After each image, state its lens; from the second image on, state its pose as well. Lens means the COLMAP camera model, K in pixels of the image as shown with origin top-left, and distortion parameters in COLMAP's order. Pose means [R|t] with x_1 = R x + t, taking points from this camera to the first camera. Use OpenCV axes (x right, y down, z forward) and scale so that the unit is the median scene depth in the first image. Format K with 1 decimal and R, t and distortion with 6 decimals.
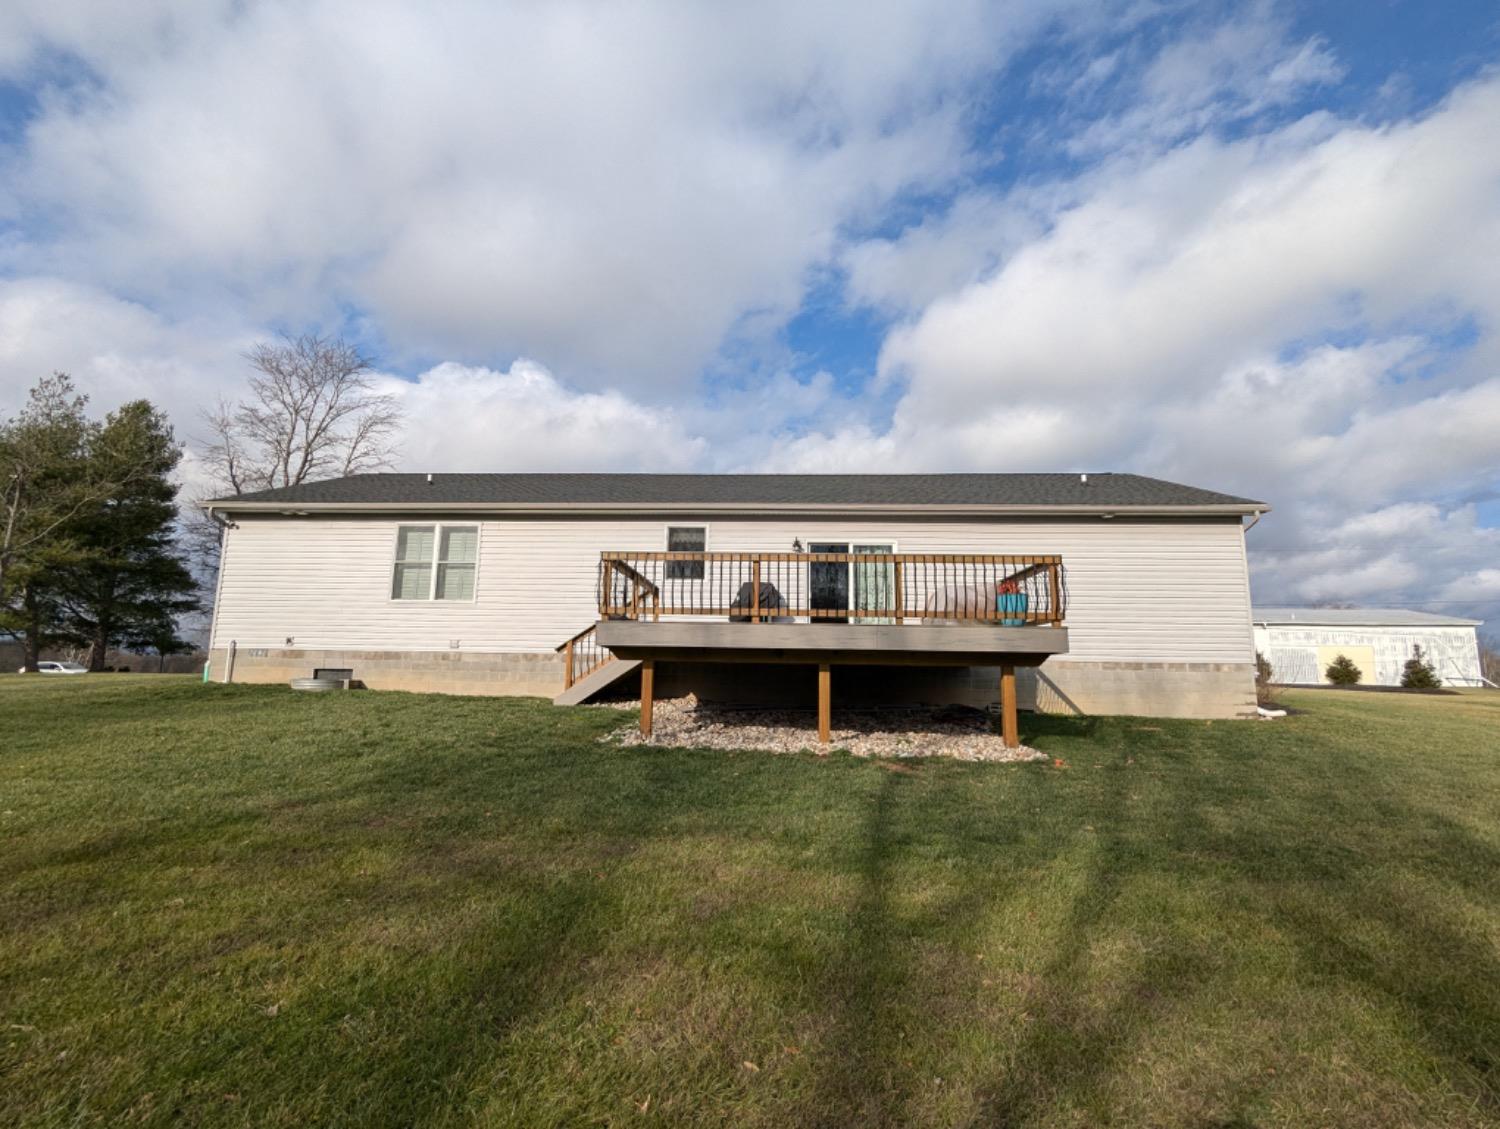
lens RADIAL K [[703.2, 0, 750.0], [0, 703.2, 564.5], [0, 0, 1]] dist [0.000639, 0.000059]
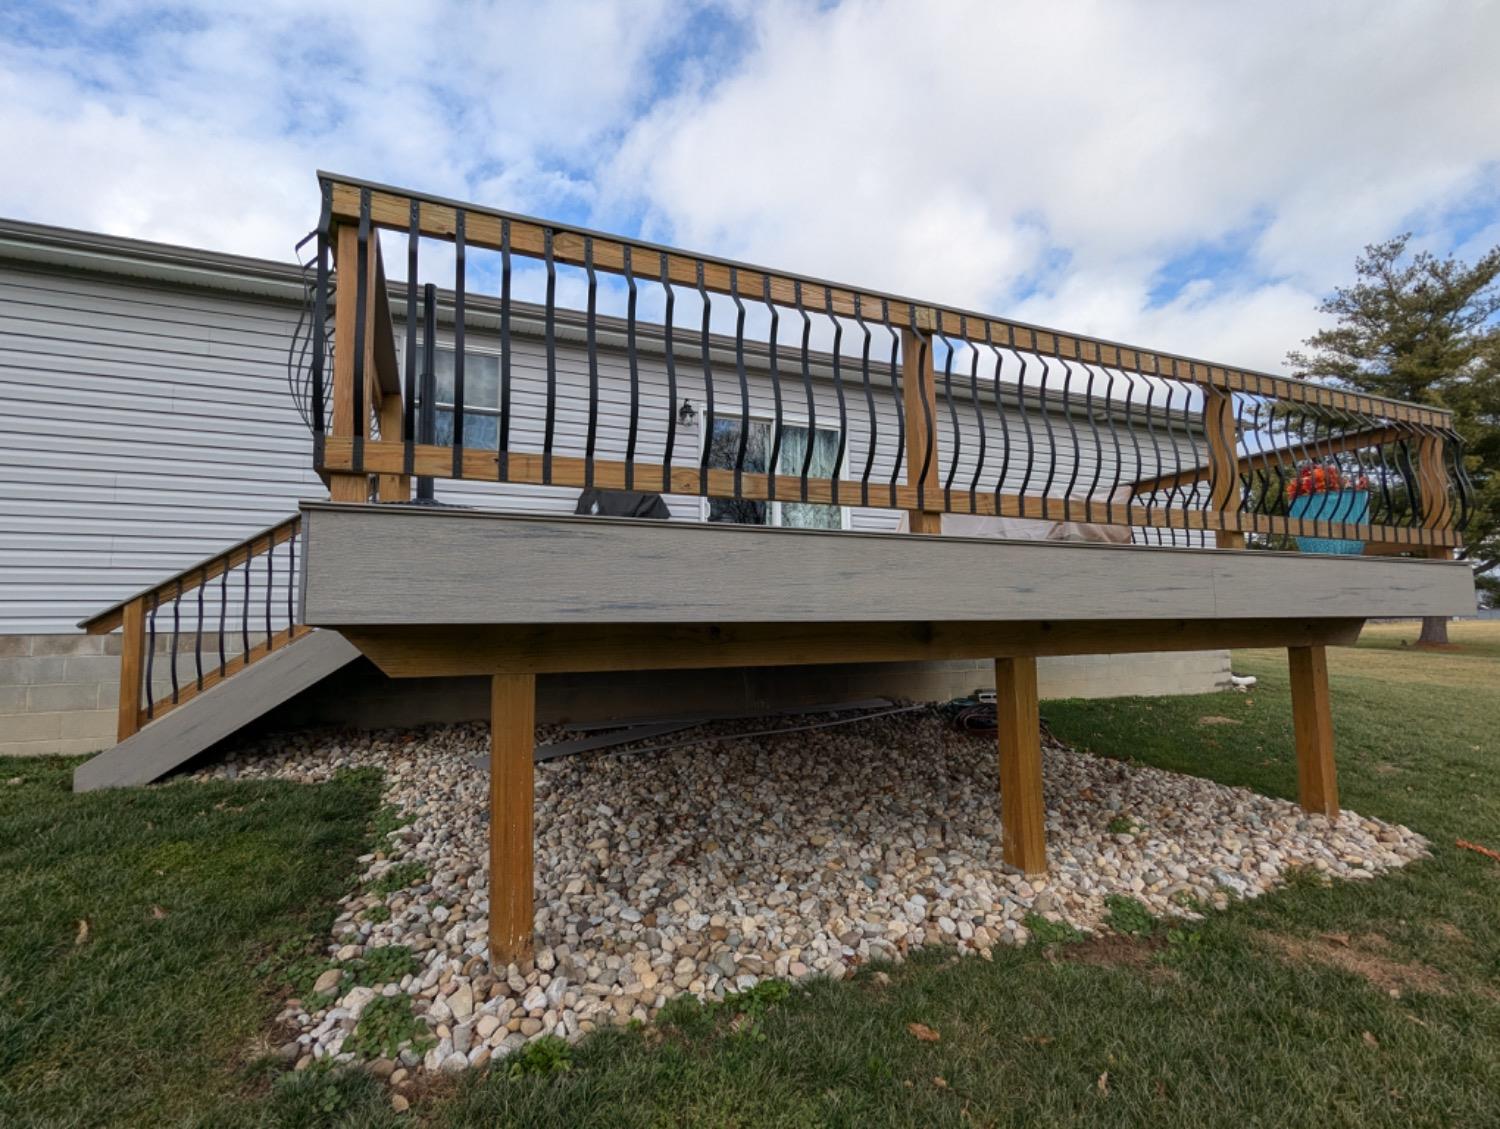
lens RADIAL K [[703.2, 0, 750.0], [0, 703.2, 564.5], [0, 0, 1]] dist [0.000639, 0.000059]
pose [[0.892708, 0.014684, 0.450397, -0.139022], [-0.043914, 0.997547, 0.054516, 0.058311], [-0.448492, -0.068446, 0.891162, 0.544580]]
